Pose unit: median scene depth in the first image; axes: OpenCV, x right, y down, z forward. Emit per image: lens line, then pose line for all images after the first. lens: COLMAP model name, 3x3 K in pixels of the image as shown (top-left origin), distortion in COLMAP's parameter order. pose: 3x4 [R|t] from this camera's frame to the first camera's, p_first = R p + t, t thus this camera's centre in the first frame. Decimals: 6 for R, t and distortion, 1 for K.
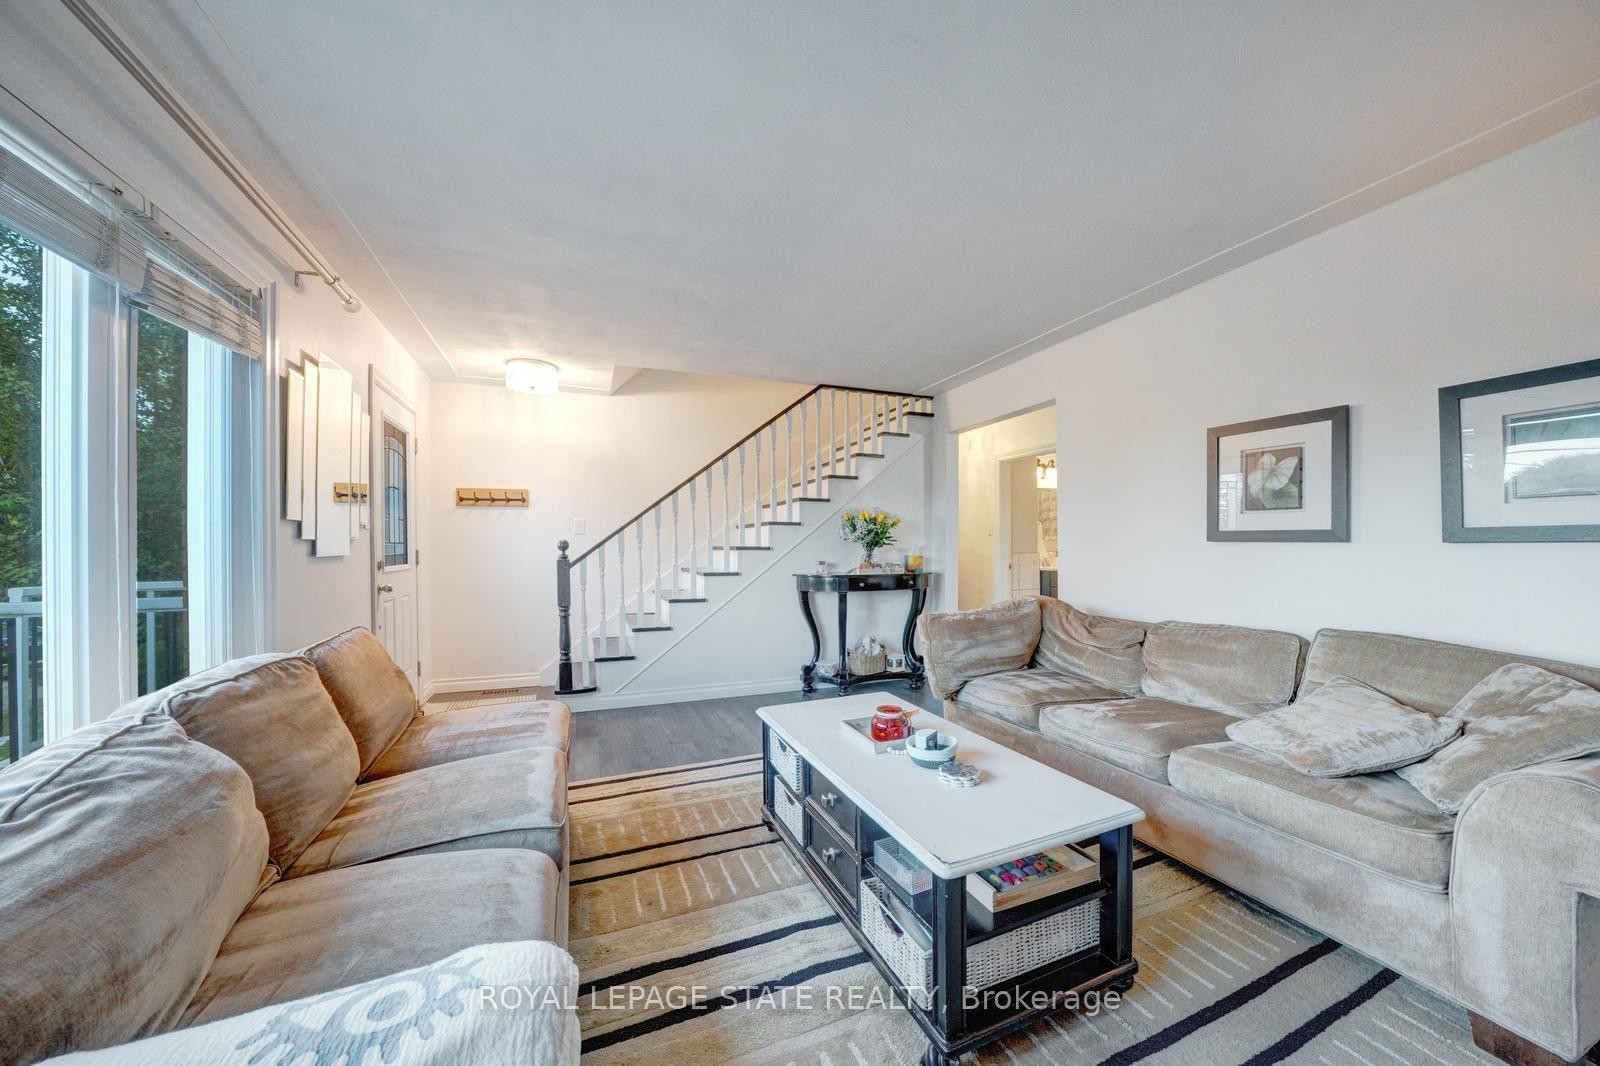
lens RADIAL K [[558.3, 0, 806.0], [0, 558.3, 543.5], [0, 0, 1]] dist [-0.018736, 0.002361]
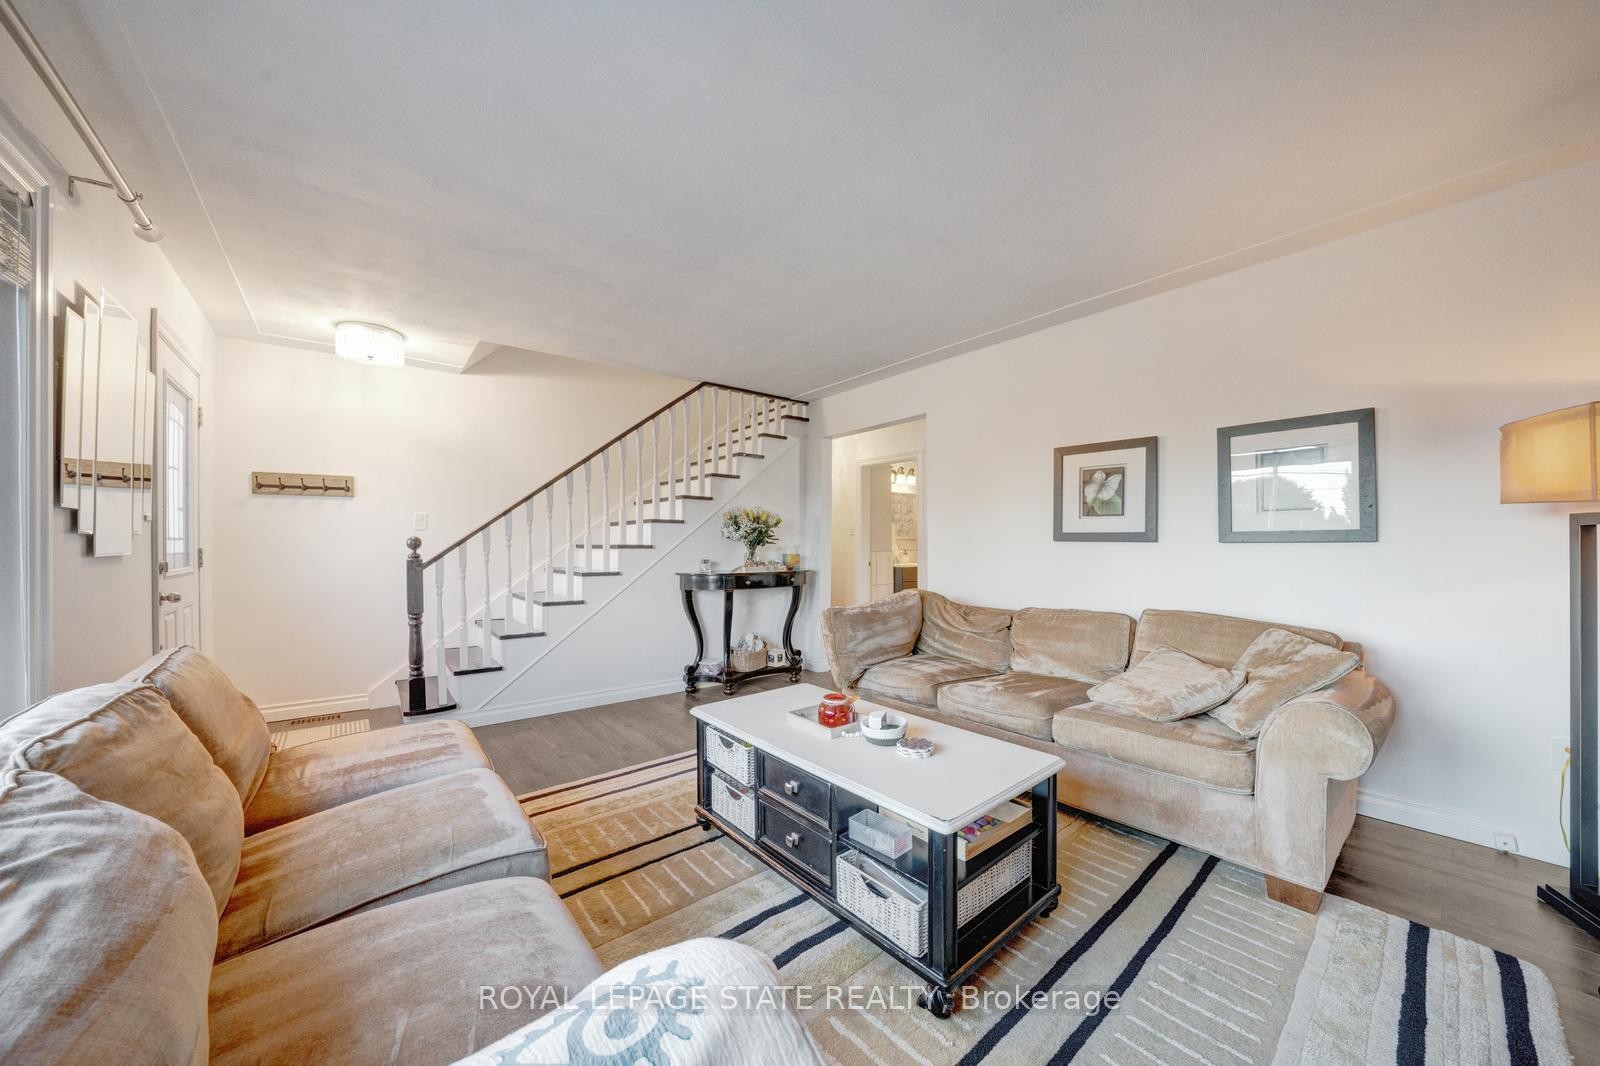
lens RADIAL K [[558.3, 0, 806.0], [0, 558.3, 543.5], [0, 0, 1]] dist [-0.018736, 0.002361]
pose [[0.955392, 0.002314, 0.295331, -0.183499], [-0.002916, 0.999994, 0.001598, 0.001261], [-0.295326, -0.002388, 0.955394, -0.003248]]
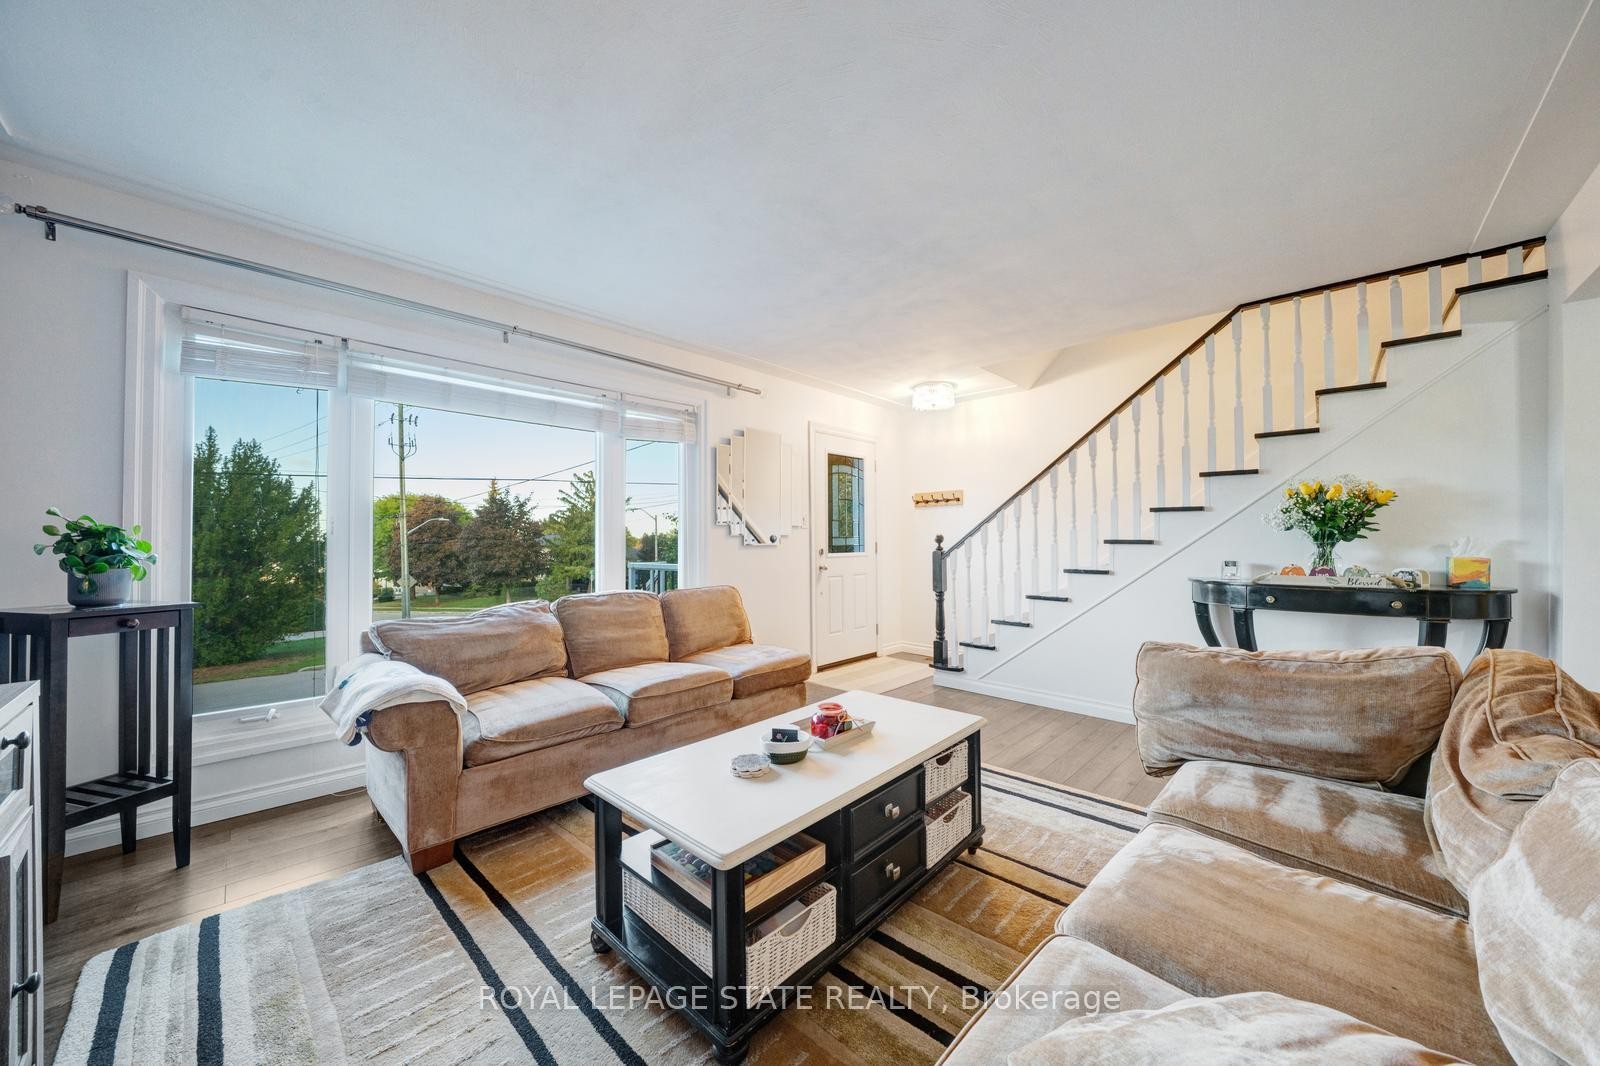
lens RADIAL K [[558.3, 0, 806.0], [0, 558.3, 543.5], [0, 0, 1]] dist [-0.018736, 0.002361]
pose [[0.428298, 0.006437, -0.903615, 0.826302], [0.001849, 0.999966, 0.007999, 0.005625], [0.903636, -0.005097, 0.428271, 0.433907]]
